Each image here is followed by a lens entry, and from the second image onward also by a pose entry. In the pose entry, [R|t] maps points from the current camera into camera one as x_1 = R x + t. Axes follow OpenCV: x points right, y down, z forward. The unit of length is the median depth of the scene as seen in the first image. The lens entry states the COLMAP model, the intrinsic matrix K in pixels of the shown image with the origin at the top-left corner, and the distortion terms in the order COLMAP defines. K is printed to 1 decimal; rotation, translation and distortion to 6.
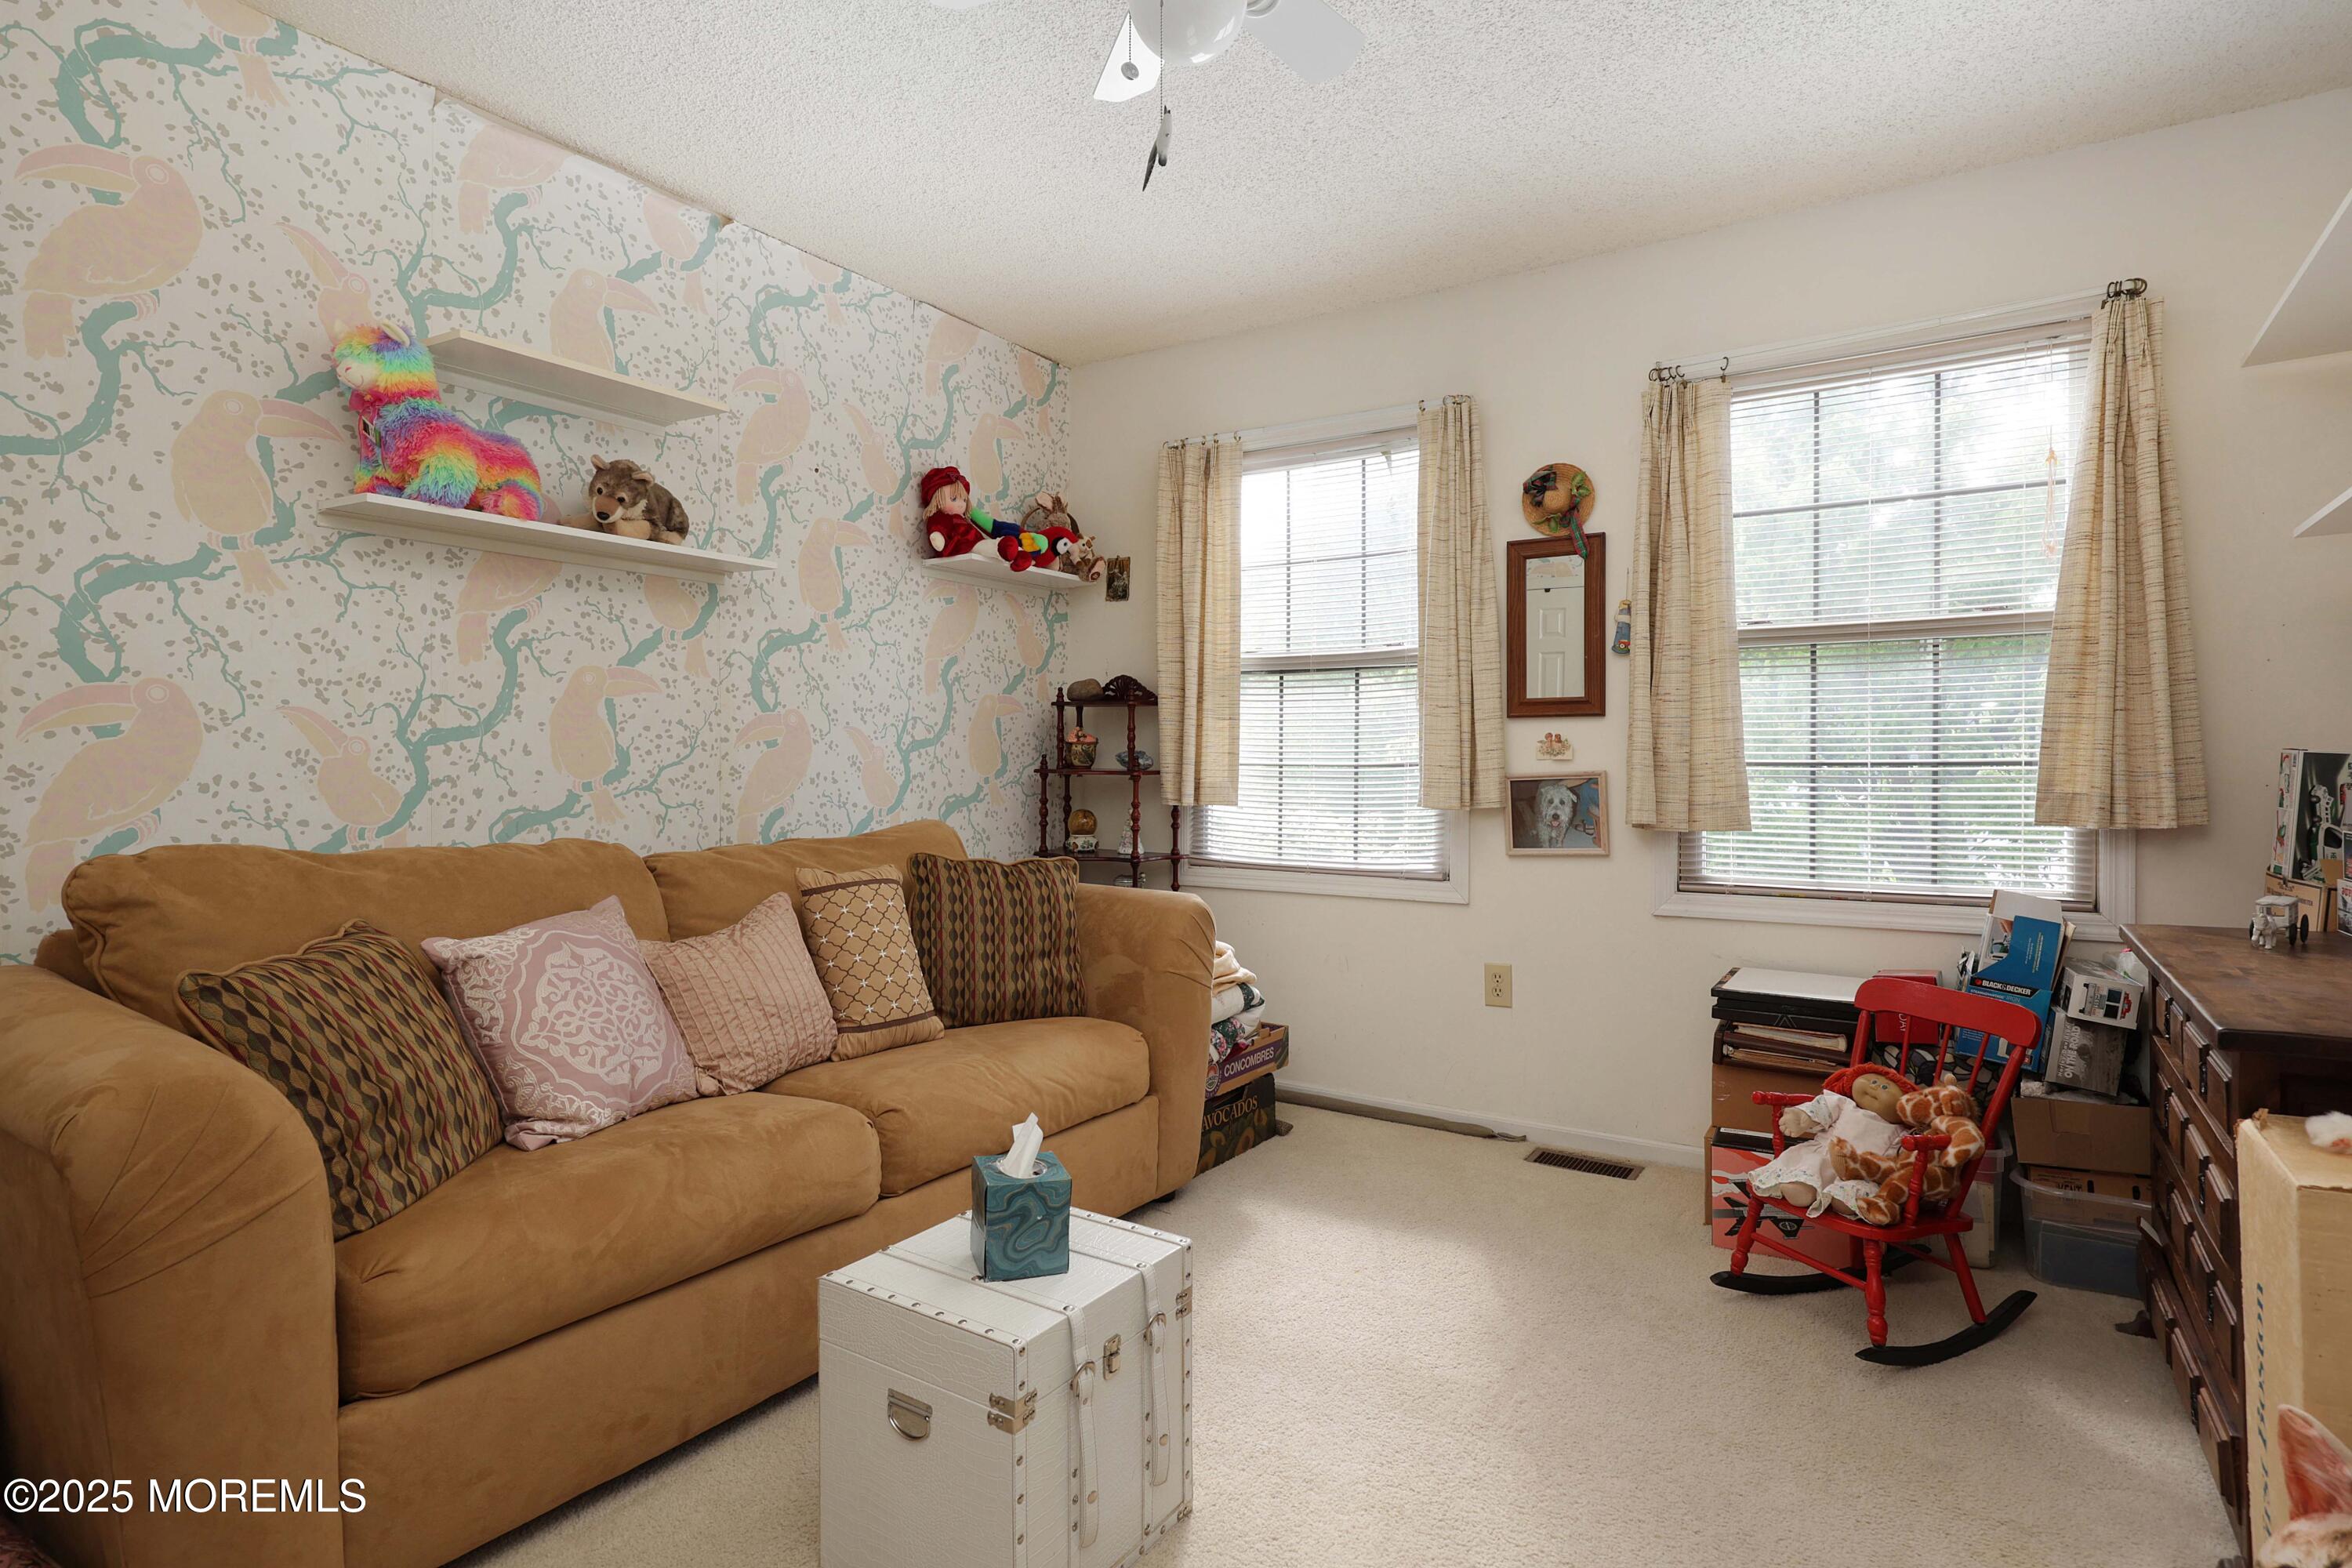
lens RADIAL K [[1233.1, 0, 1174.5], [0, 1233.1, 781.2], [0, 0, 1]] dist [0.021246, 0.001261]
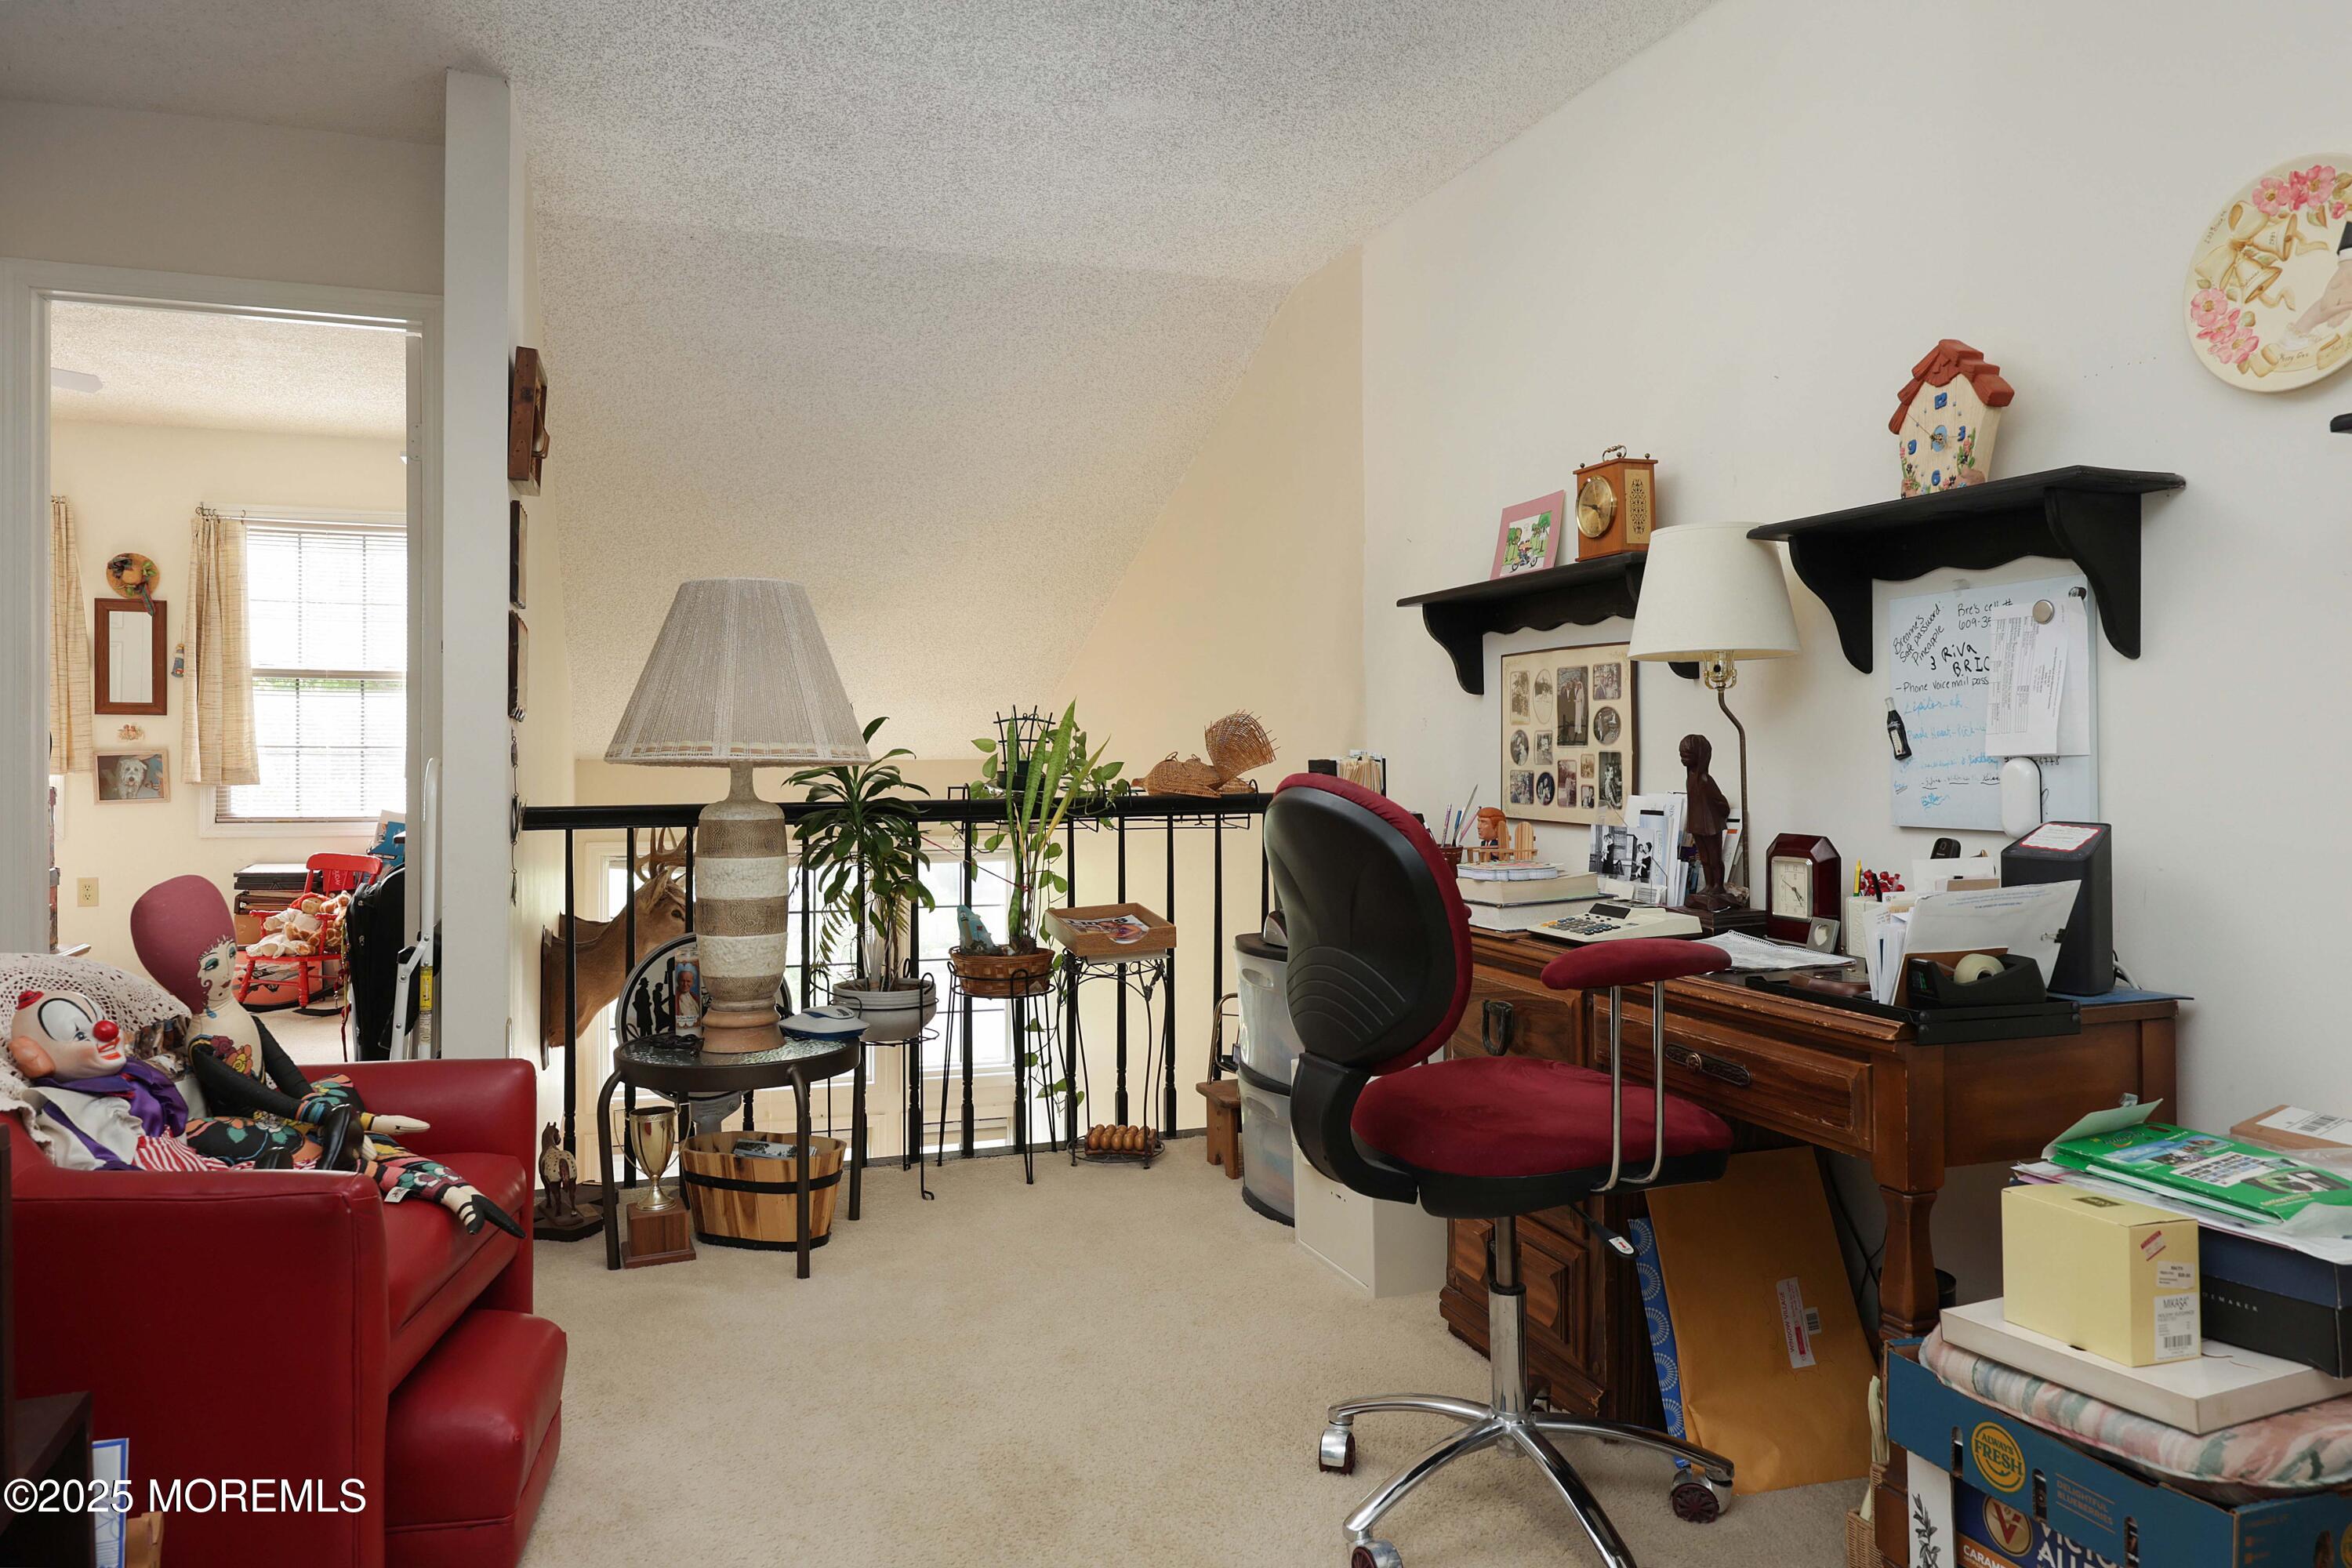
lens RADIAL K [[1581.1, 0, 1179.2], [0, 1581.1, 772.0], [0, 0, 1]] dist [-0.000167, -0.004218]
pose [[0.616589, -0.003817, 0.787276, -0.450314], [-0.001463, 0.999981, 0.005994, 0.006107], [-0.787284, -0.004847, 0.616572, -1.281265]]
